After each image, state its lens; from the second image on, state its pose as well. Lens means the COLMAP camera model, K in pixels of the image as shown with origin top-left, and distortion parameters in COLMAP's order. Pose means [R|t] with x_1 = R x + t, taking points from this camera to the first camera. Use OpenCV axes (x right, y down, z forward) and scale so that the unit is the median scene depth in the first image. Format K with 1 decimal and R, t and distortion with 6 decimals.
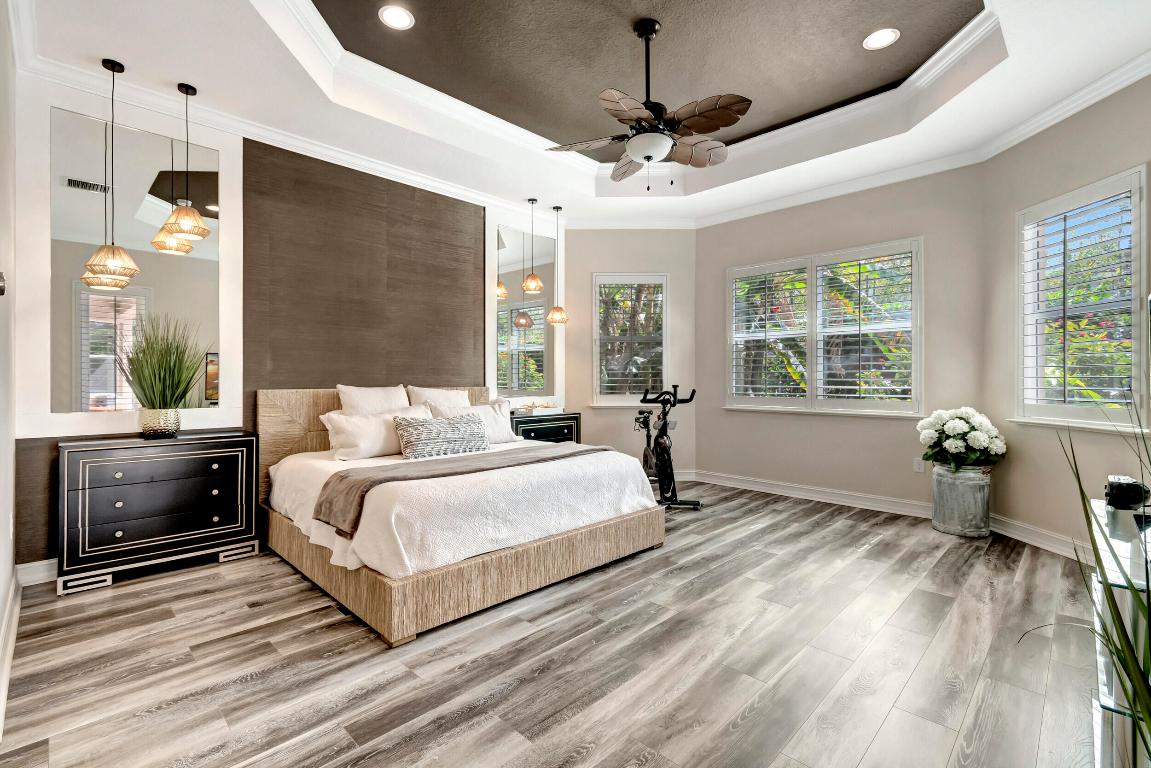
lens RADIAL K [[512.2, 0, 546.1], [0, 512.2, 379.7], [0, 0, 1]] dist [0.004617, -0.000210]
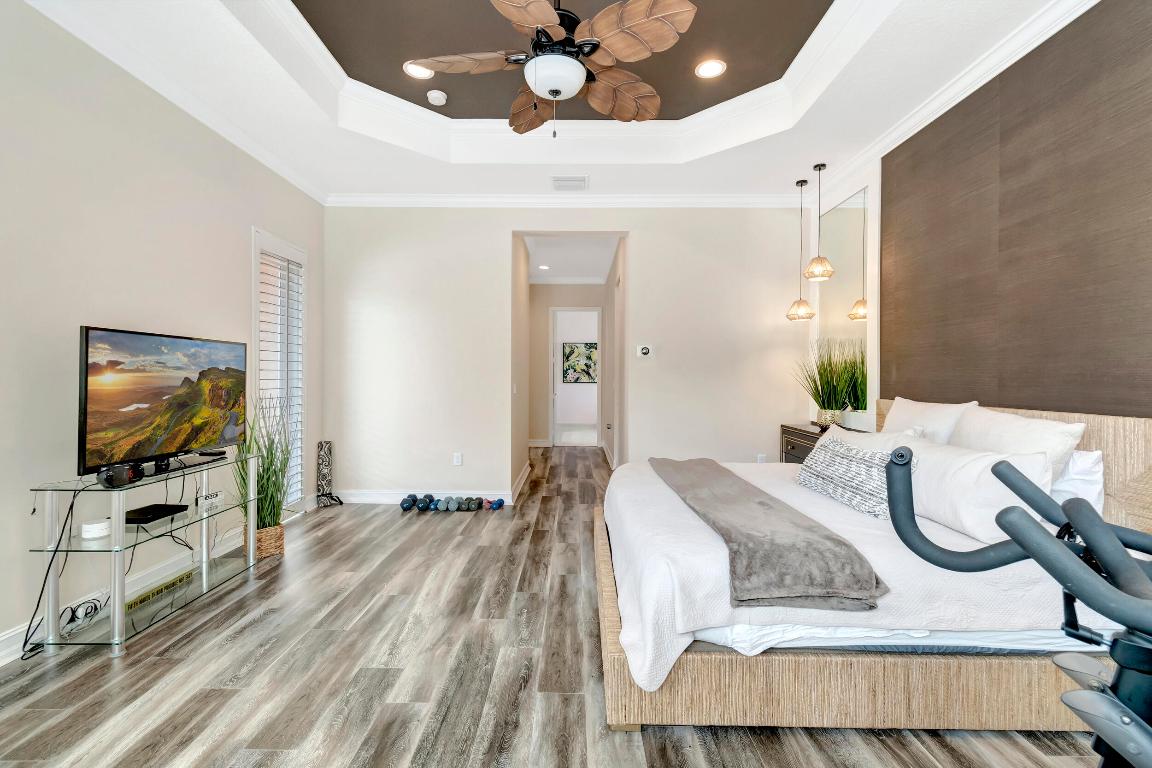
lens RADIAL K [[512.6, 0, 565.5], [0, 512.6, 382.6], [0, 0, 1]] dist [0.004617, -0.000210]
pose [[-0.693107, -0.011385, -0.720744, 0.739383], [-0.023032, 0.999715, 0.006357, -0.010396], [0.720466, 0.021006, -0.693172, 1.569713]]
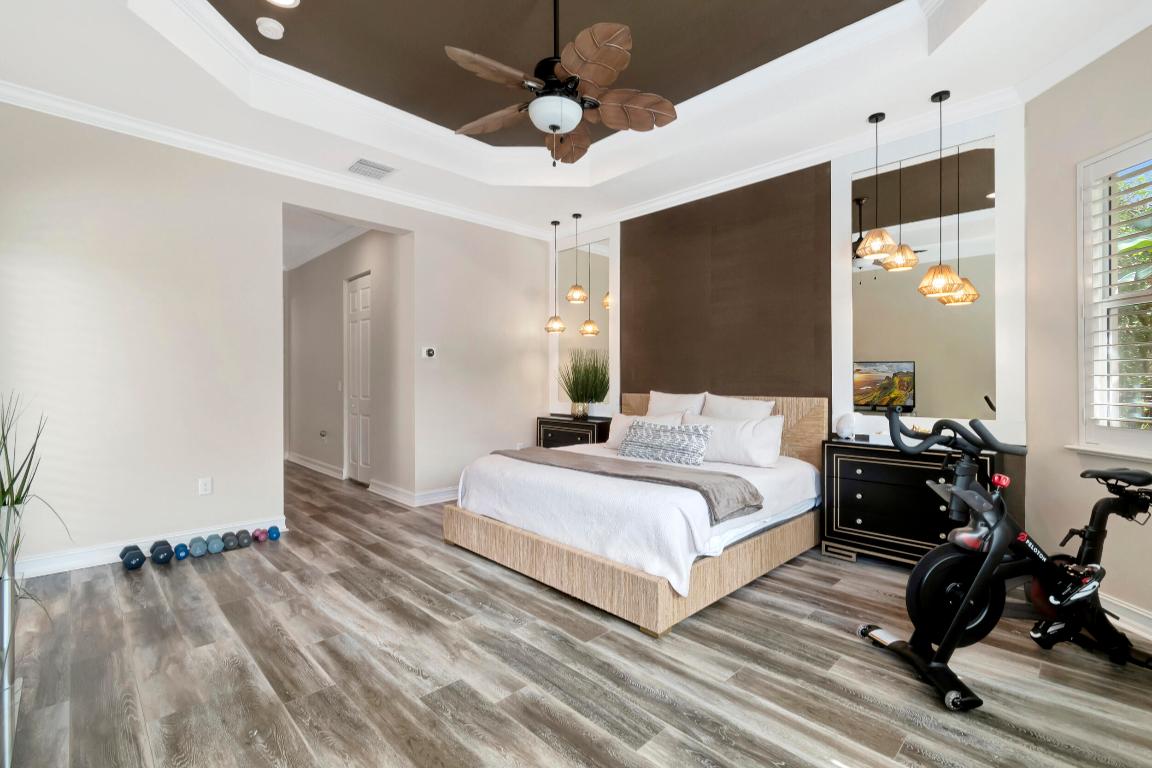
lens RADIAL K [[512.6, 0, 582.5], [0, 512.6, 381.3], [0, 0, 1]] dist [0.004617, -0.000210]
pose [[0.017952, -0.012711, -0.999758, 1.069442], [-0.010891, 0.999857, -0.012908, 0.004590], [0.999780, 0.011120, 0.017811, 1.071803]]
